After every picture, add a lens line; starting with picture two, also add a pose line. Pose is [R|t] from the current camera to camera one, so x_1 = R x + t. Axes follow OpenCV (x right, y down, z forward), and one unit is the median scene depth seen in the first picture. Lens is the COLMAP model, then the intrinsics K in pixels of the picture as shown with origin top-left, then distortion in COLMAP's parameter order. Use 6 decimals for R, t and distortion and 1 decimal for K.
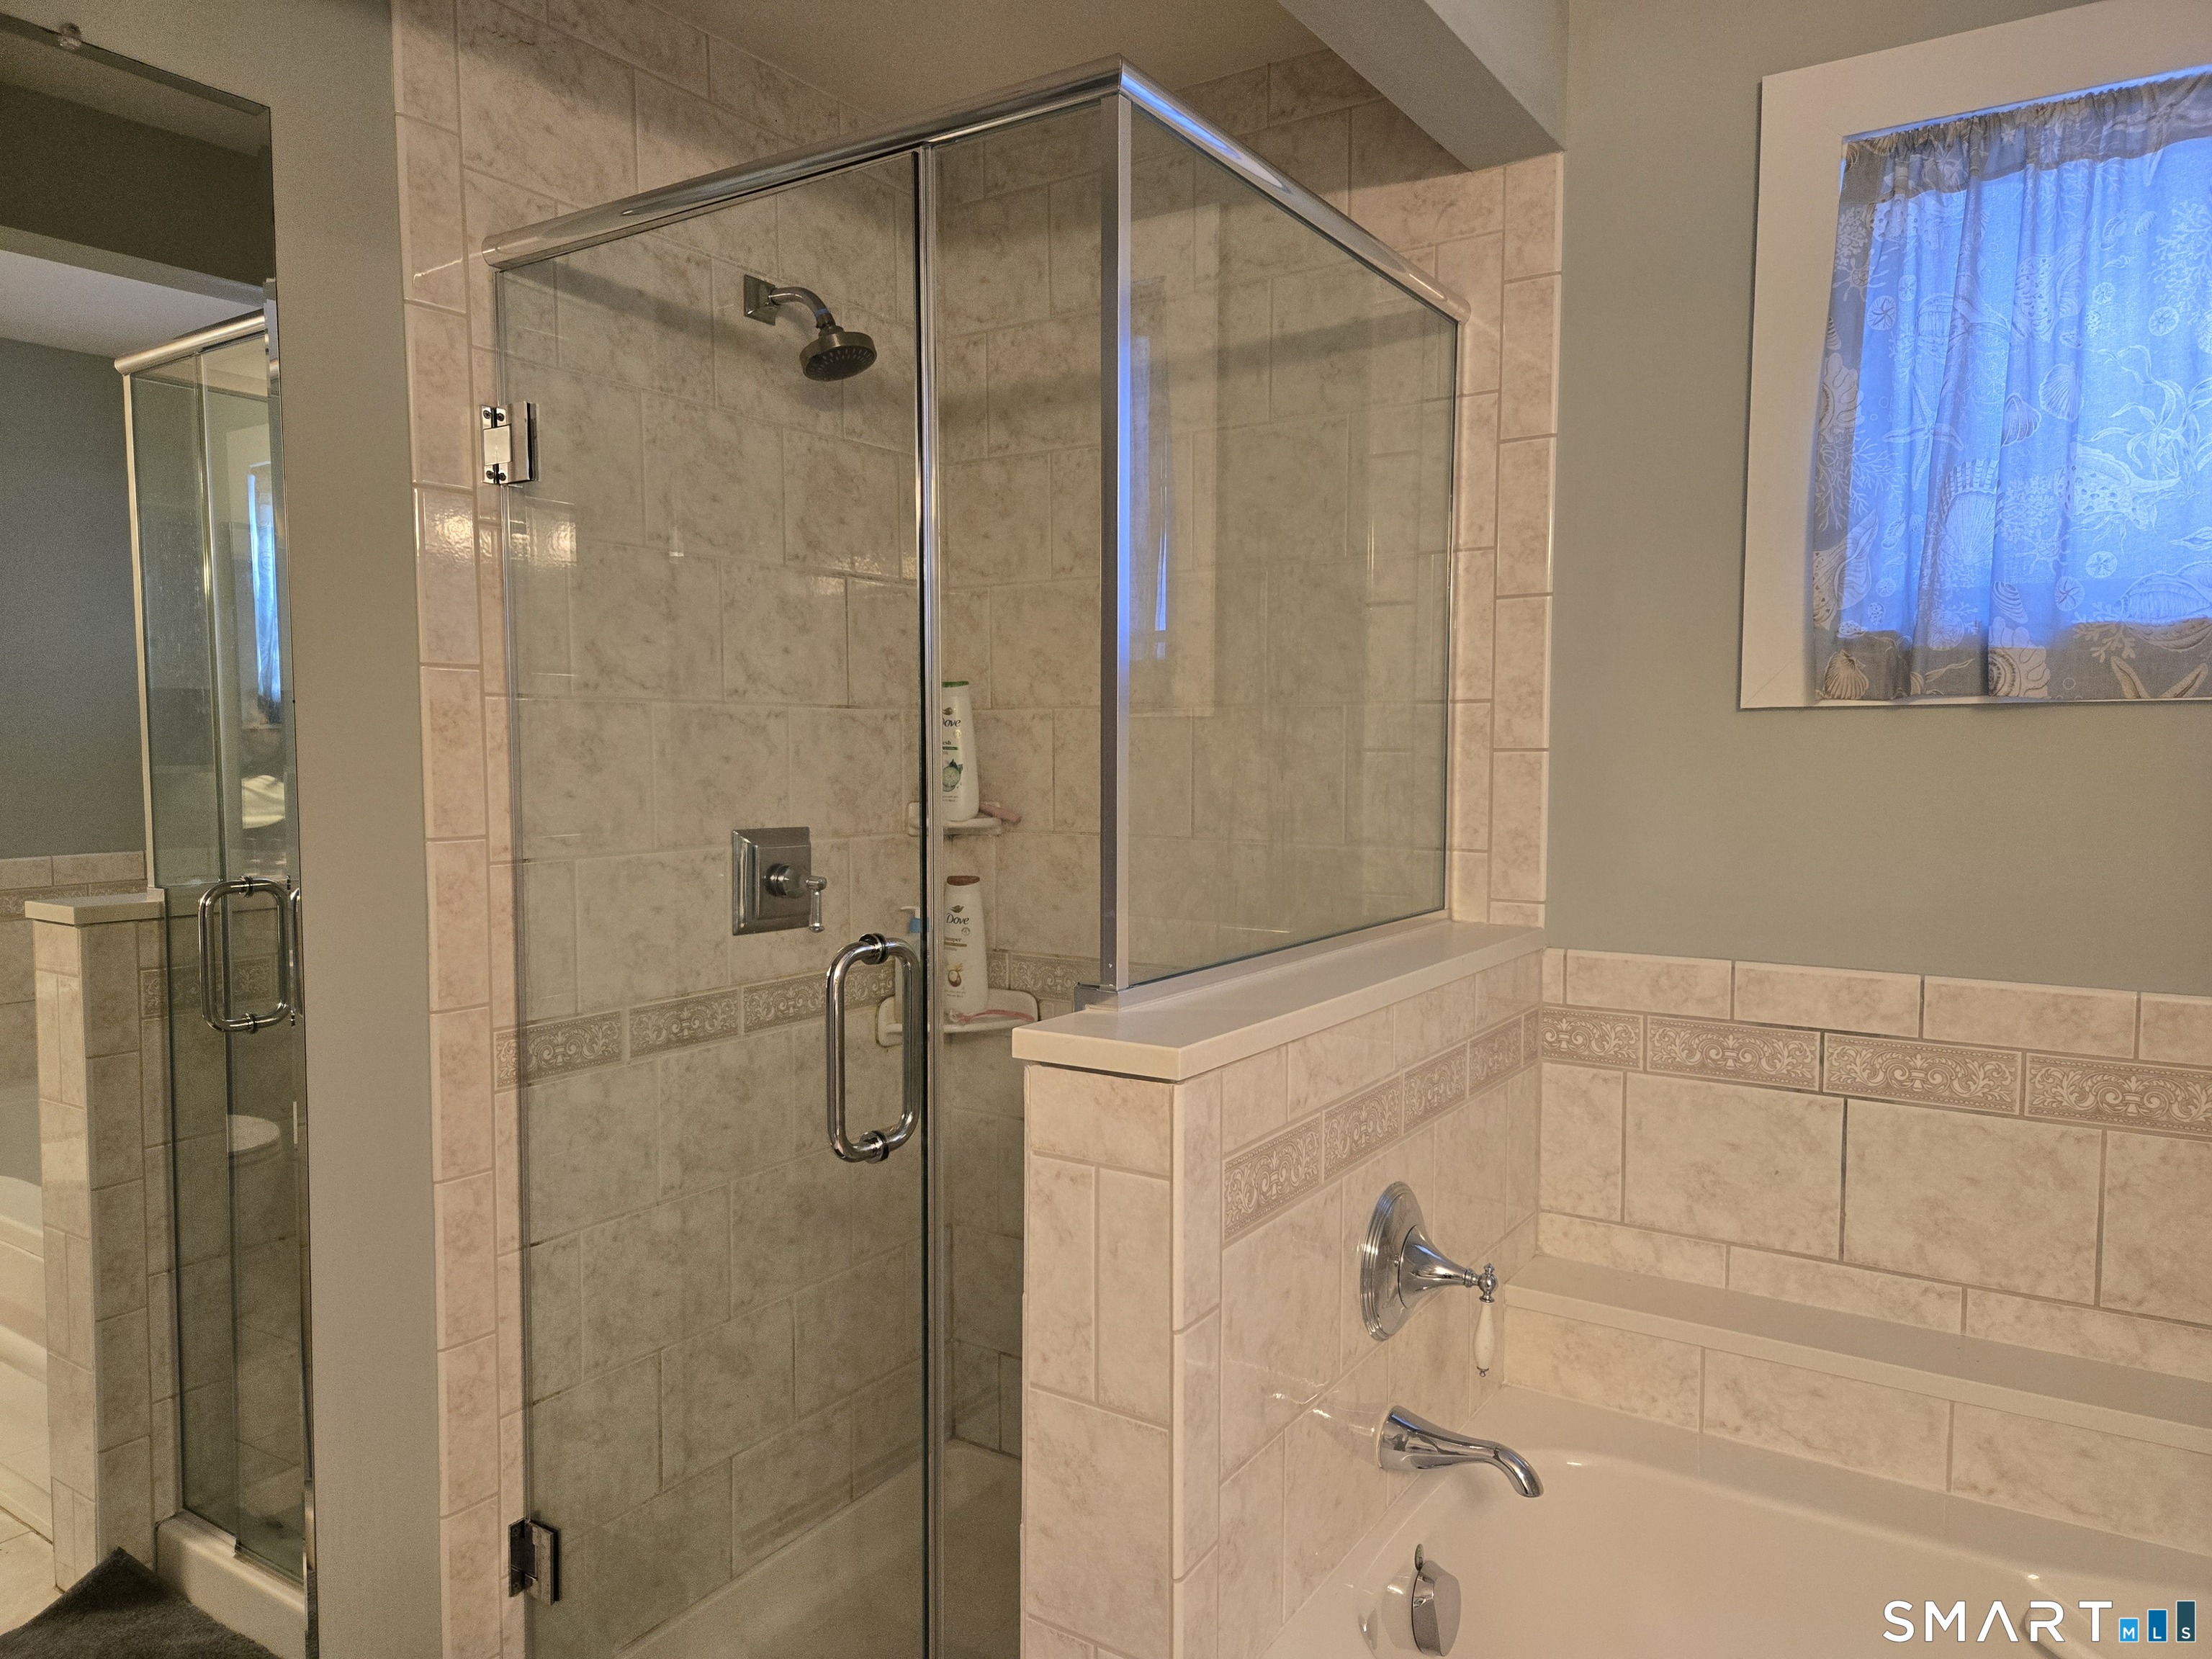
lens RADIAL K [[1471.0, 0, 1103.3], [0, 1471.0, 845.6], [0, 0, 1]] dist [0.072038, -0.058973]
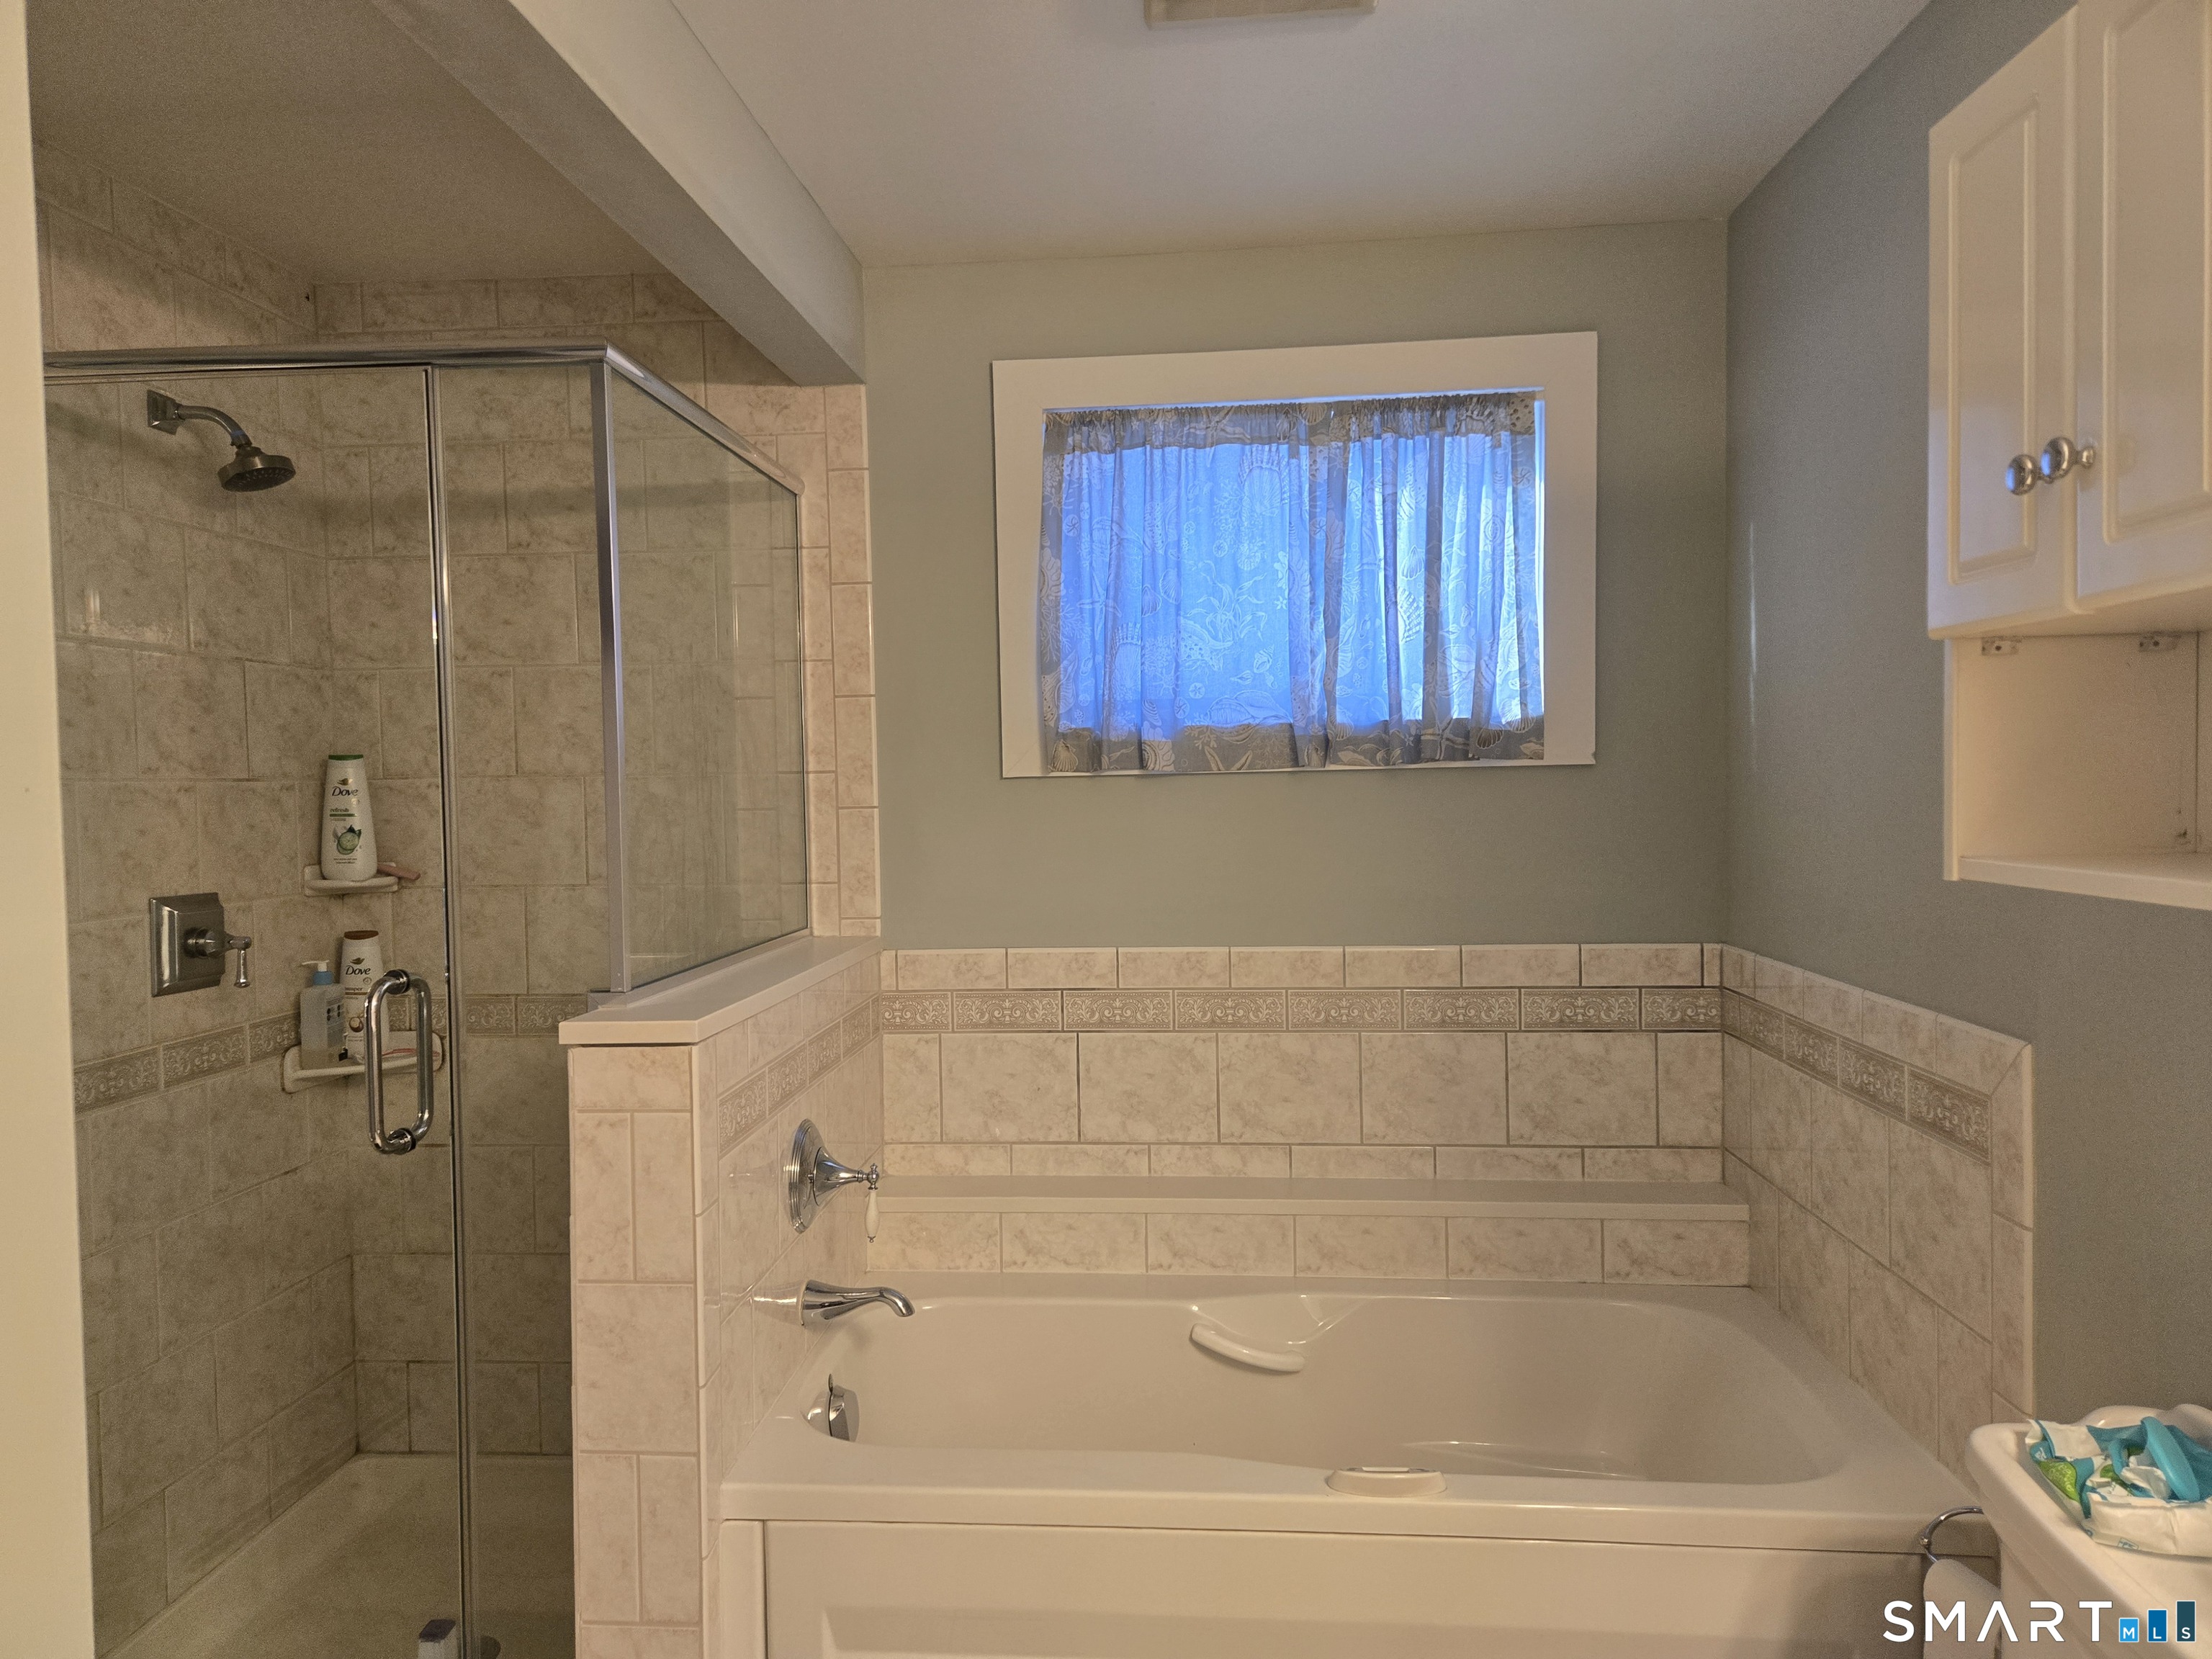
lens RADIAL K [[1471.0, 0, 1091.6], [0, 1471.0, 829.1], [0, 0, 1]] dist [0.072038, -0.058973]
pose [[0.877038, -0.030685, 0.479439, -0.198236], [0.050535, 0.998314, -0.028548, 0.005609], [-0.477755, 0.049266, 0.877111, -0.324610]]
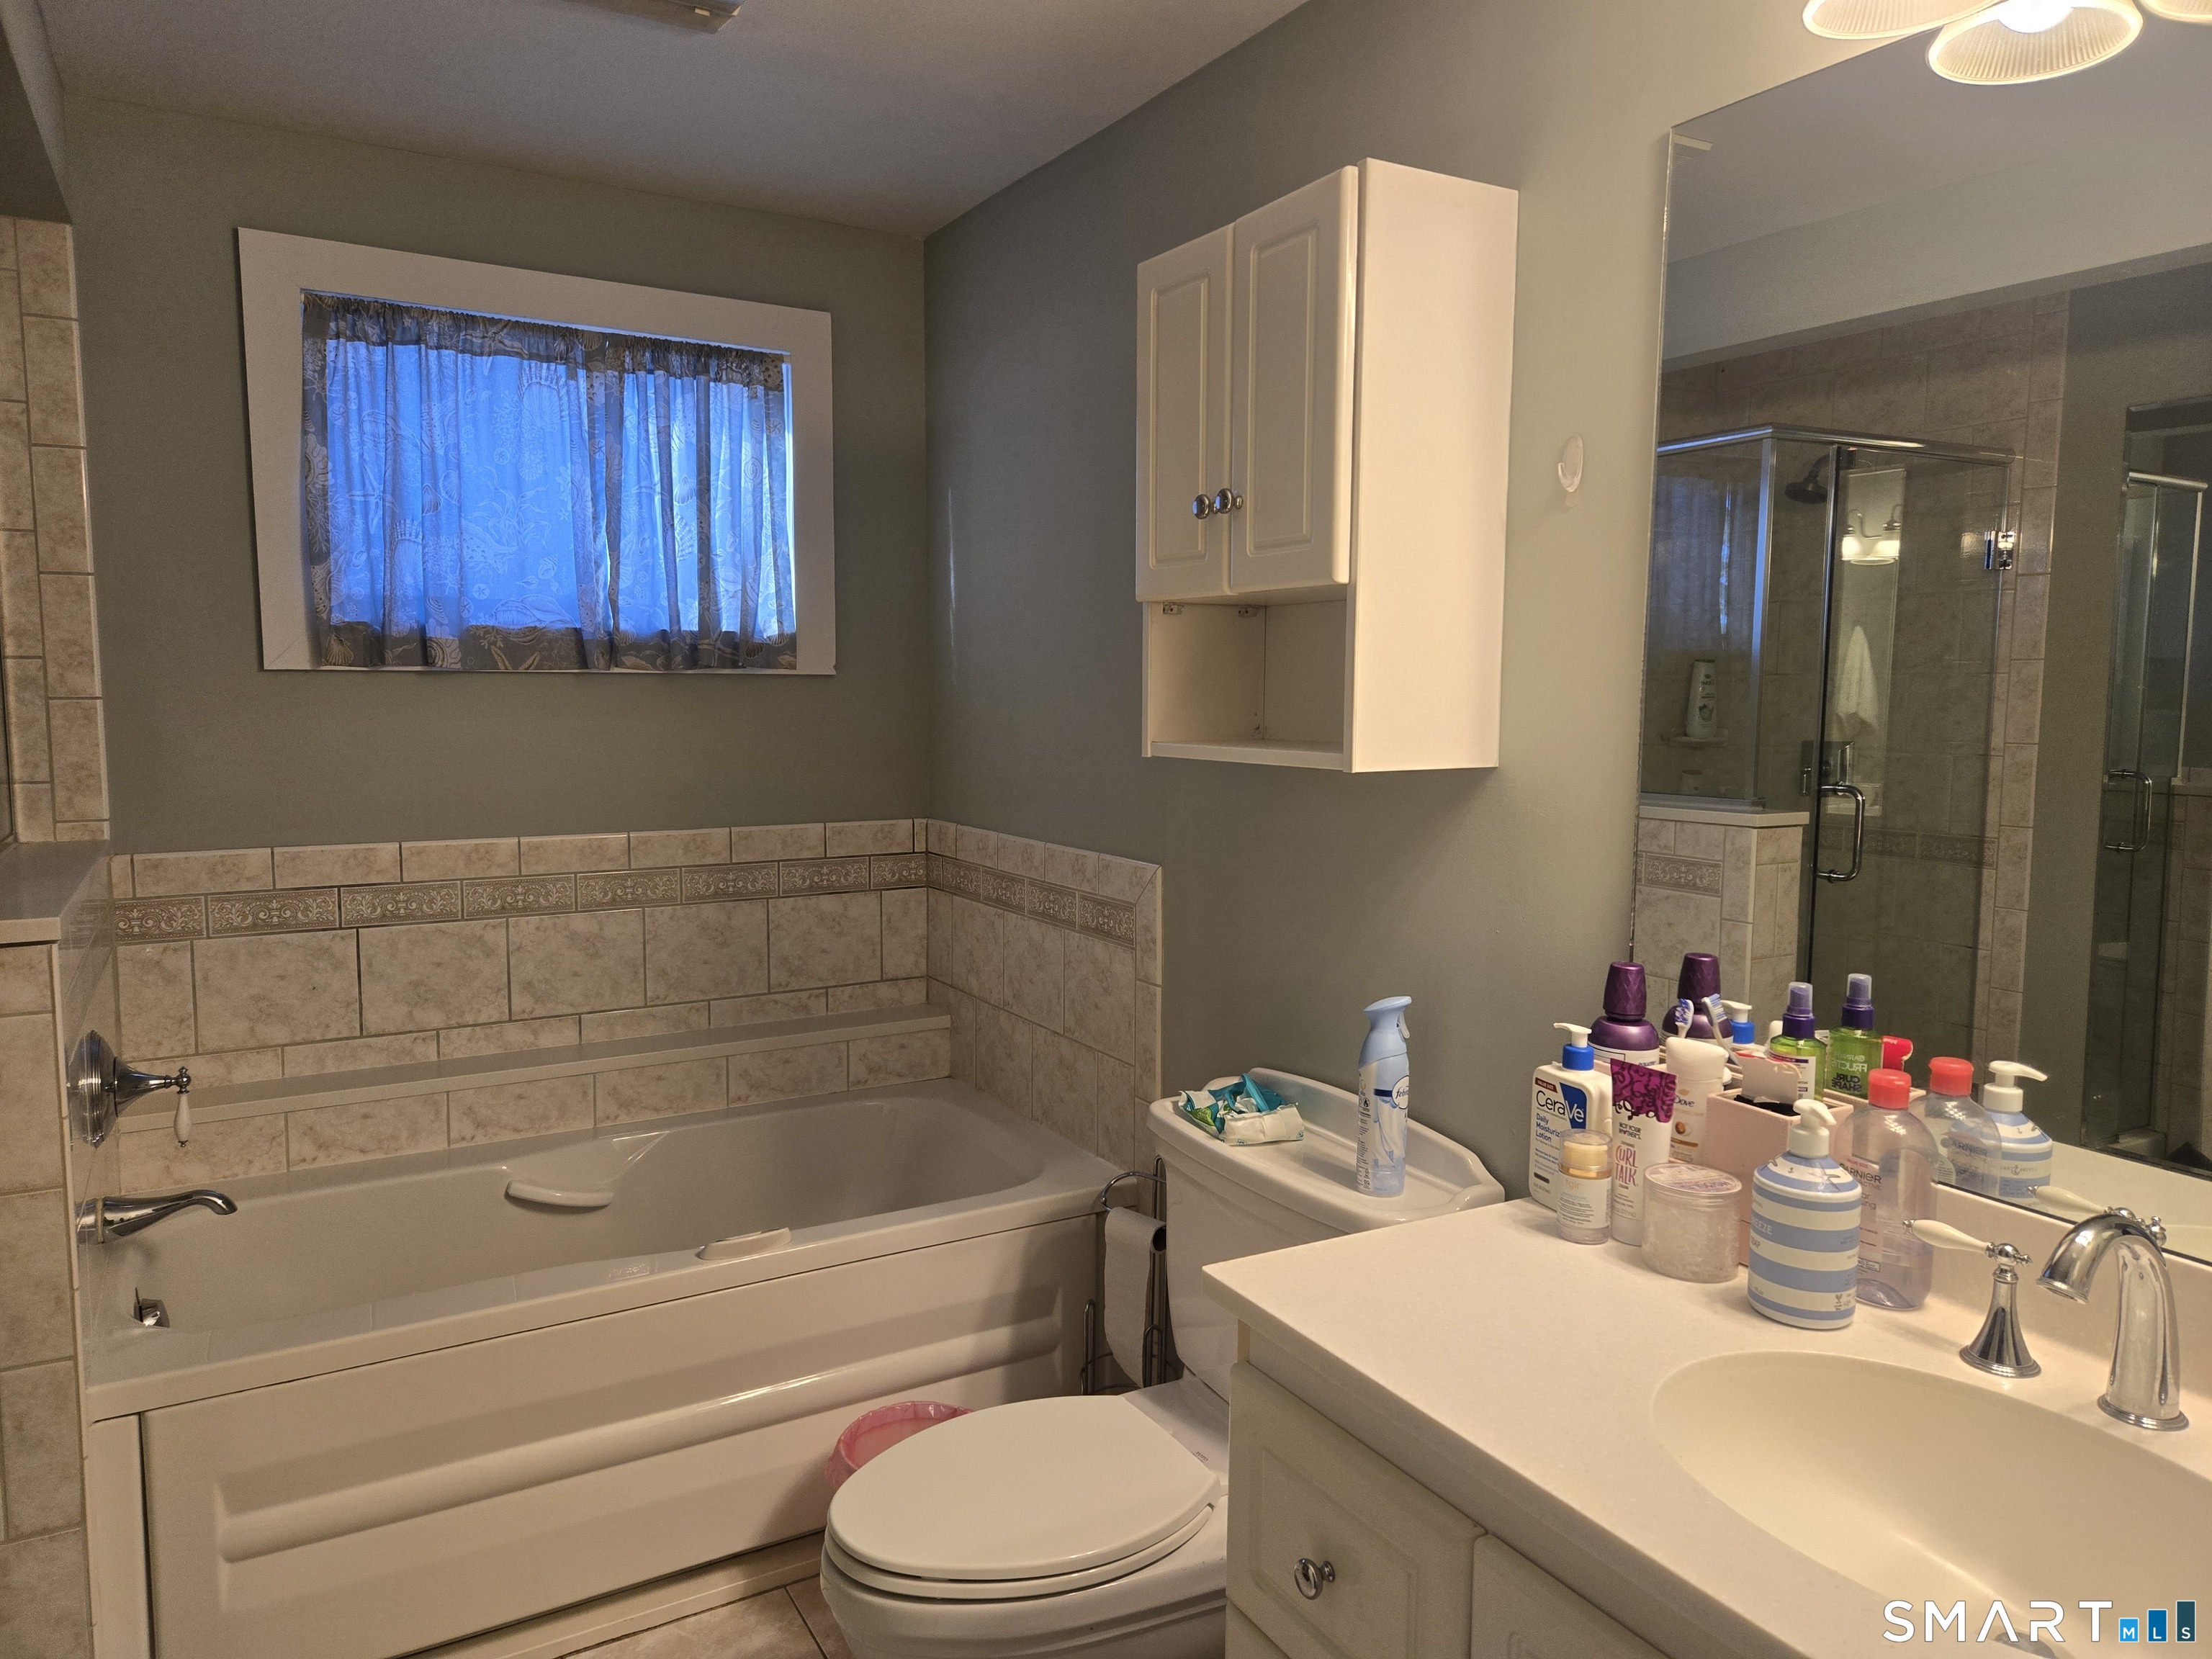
lens RADIAL K [[1471.0, 0, 1118.9], [0, 1471.0, 817.2], [0, 0, 1]] dist [0.072038, -0.058973]
pose [[0.428386, -0.077701, 0.900249, -0.519926], [0.056061, 0.996662, 0.059345, 0.009464], [-0.901855, 0.025047, 0.431312, -0.349752]]
